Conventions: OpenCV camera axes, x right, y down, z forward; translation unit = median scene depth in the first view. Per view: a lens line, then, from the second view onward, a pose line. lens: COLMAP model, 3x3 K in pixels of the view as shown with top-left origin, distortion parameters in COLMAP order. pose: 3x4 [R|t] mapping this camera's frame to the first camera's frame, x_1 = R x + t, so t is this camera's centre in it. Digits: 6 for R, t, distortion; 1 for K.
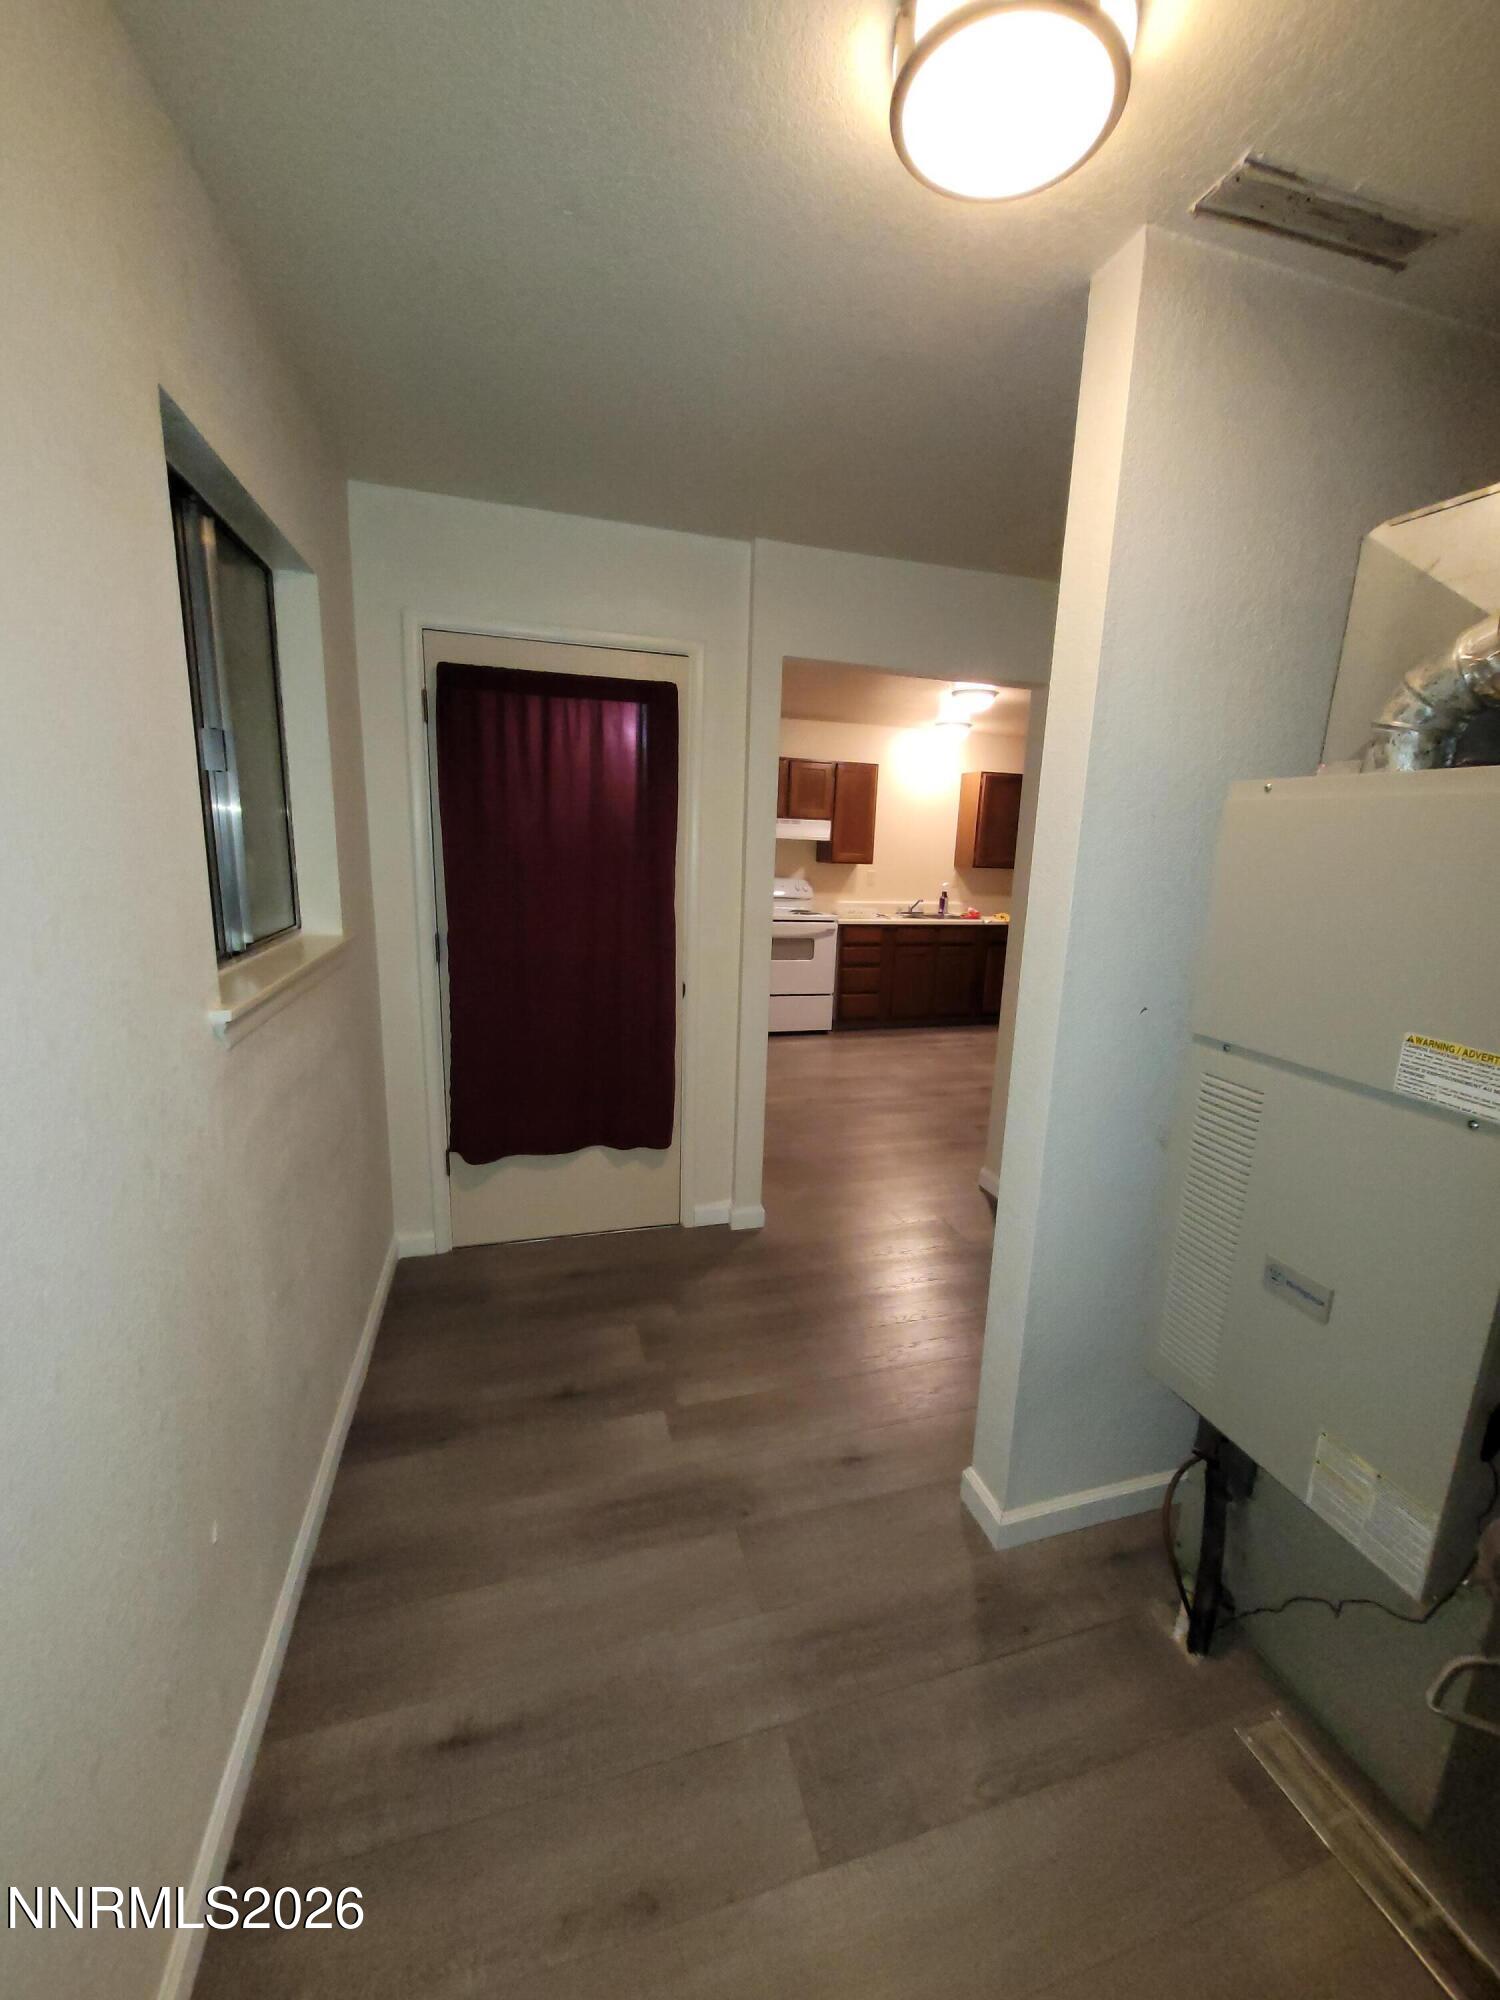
lens RADIAL K [[770.6, 0, 774.8], [0, 770.6, 998.7], [0, 0, 1]] dist [0.000781, 0.000132]
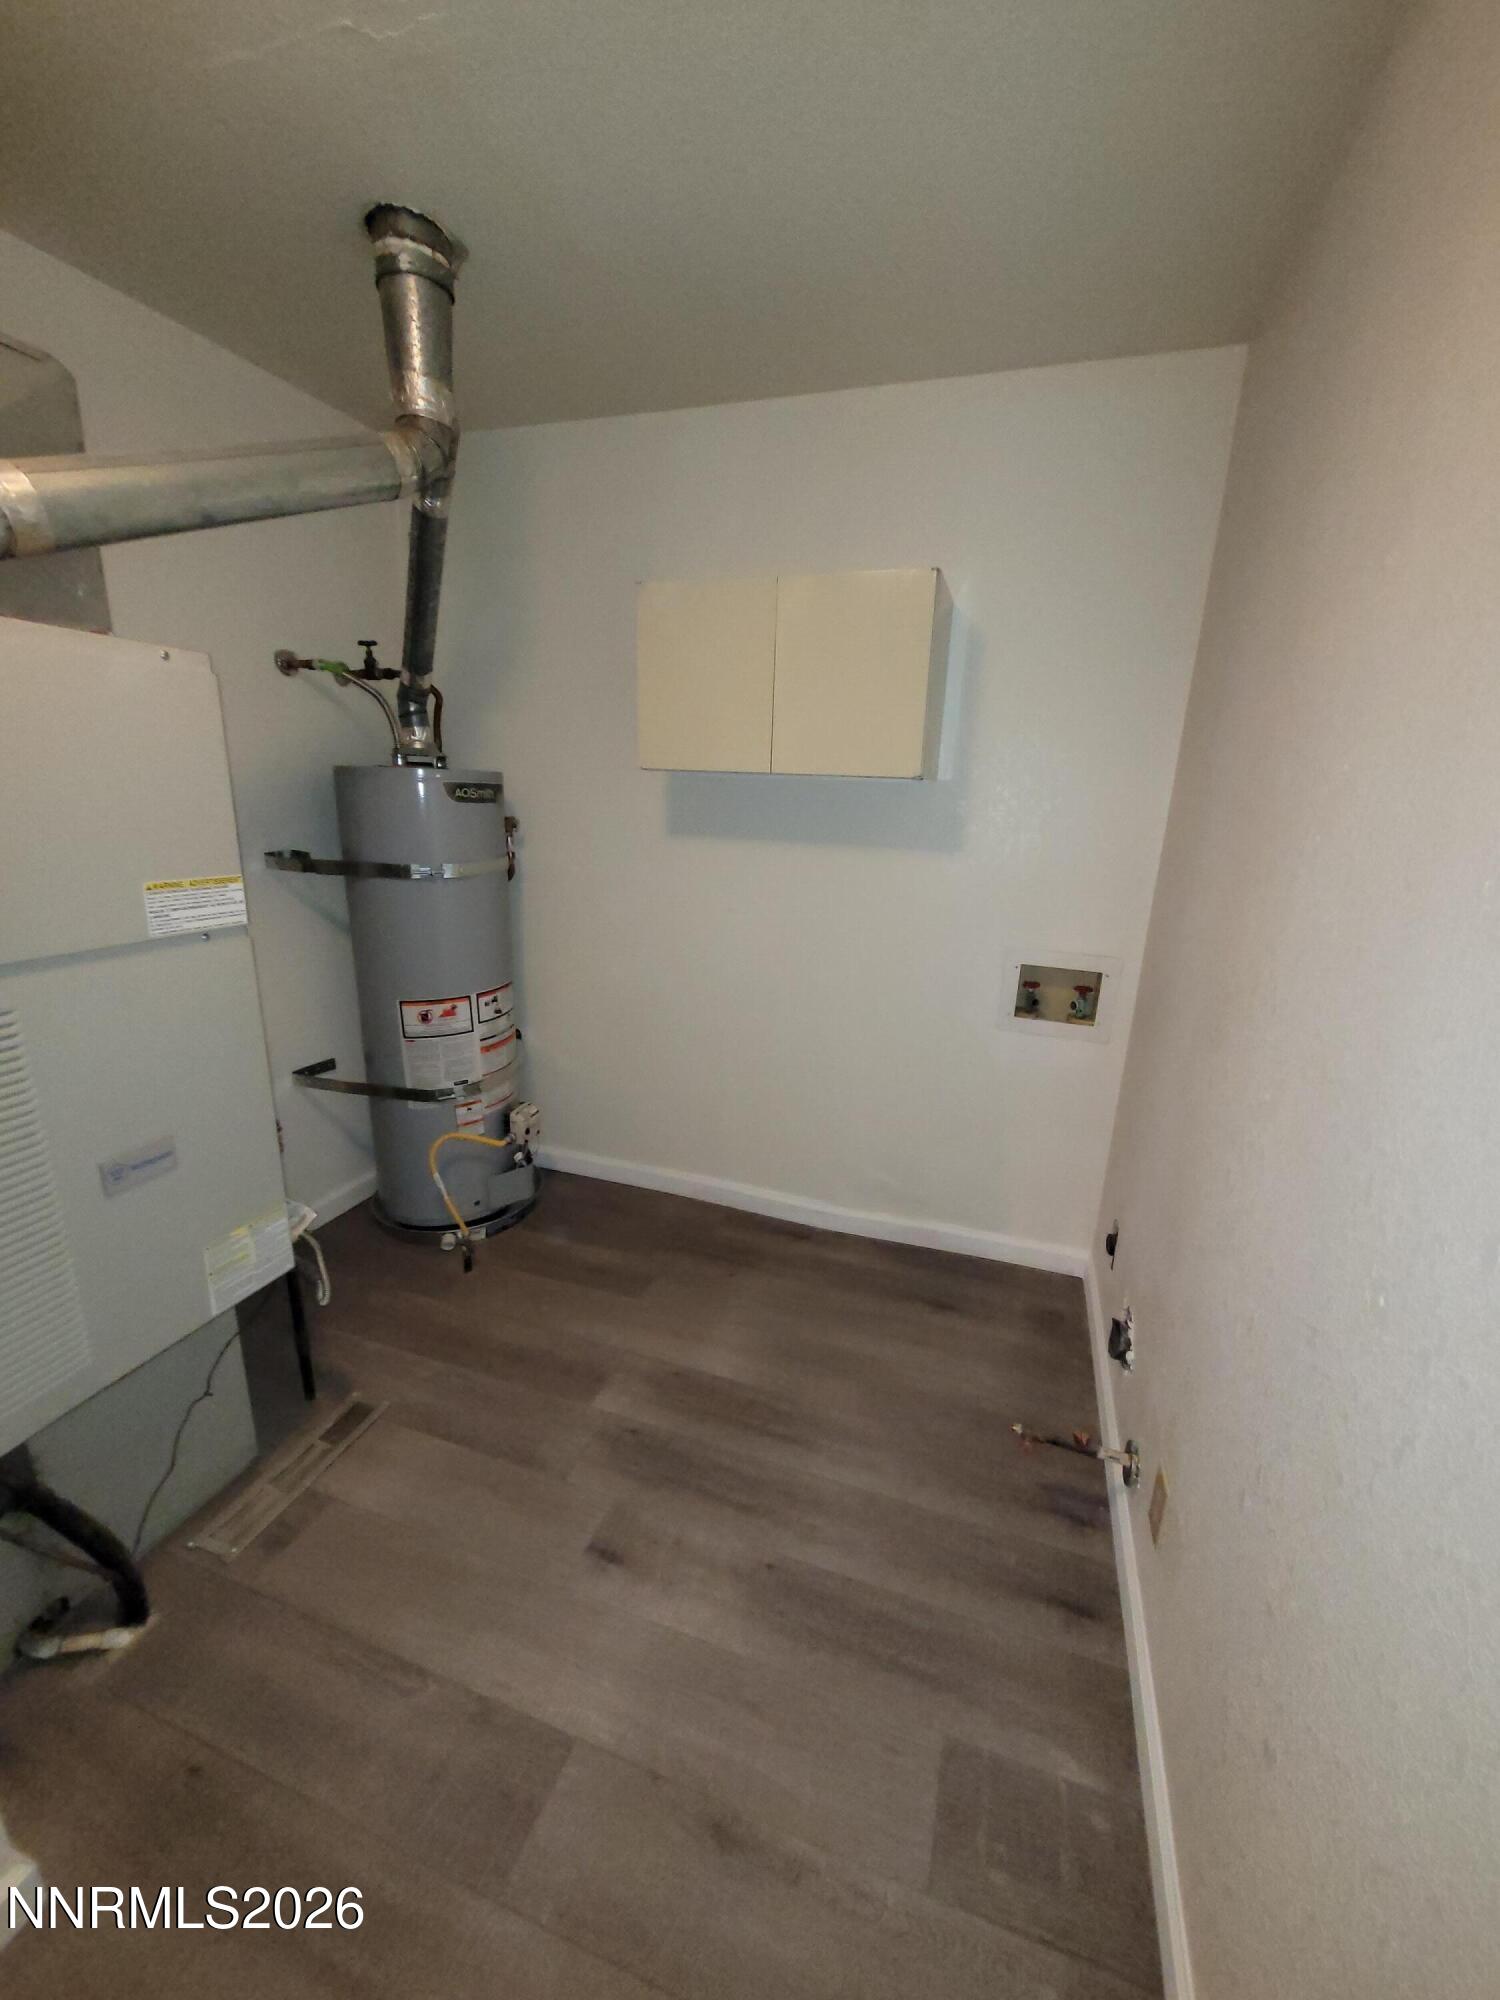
lens RADIAL K [[770.6, 0, 774.8], [0, 770.6, 998.7], [0, 0, 1]] dist [0.000781, 0.000132]
pose [[-0.813491, -0.220898, 0.537993, -0.482070], [0.046853, 0.897159, 0.439216, -0.218492], [-0.579687, 0.382504, -0.719481, 1.158236]]
